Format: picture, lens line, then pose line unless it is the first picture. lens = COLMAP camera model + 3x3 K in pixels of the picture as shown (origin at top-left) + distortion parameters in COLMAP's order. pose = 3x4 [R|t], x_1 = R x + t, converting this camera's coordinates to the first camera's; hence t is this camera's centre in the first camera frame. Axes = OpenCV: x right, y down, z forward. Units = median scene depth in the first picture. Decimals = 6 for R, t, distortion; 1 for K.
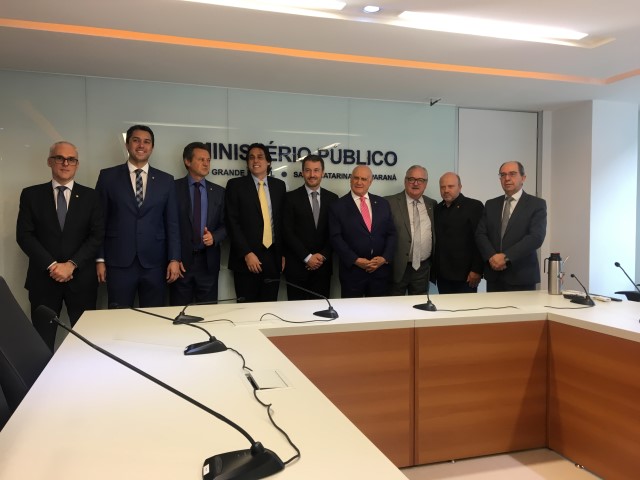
lens RADIAL K [[523.4, 0, 321.3], [0, 523.4, 240.5], [0, 0, 1]] dist [0.052064, -0.023210]
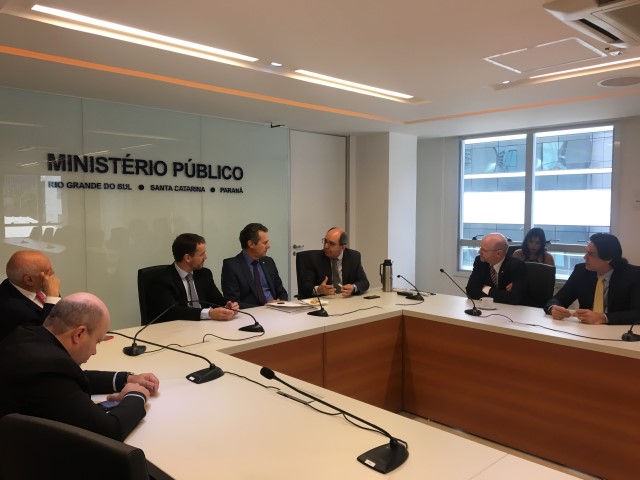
lens RADIAL K [[523.4, 0, 318.5], [0, 523.4, 238.9], [0, 0, 1]] dist [0.052064, -0.023210]
pose [[0.898810, -0.024859, 0.437632, -0.211296], [0.014068, 0.999512, 0.027883, -0.051508], [-0.438112, -0.018905, 0.898722, -0.057954]]
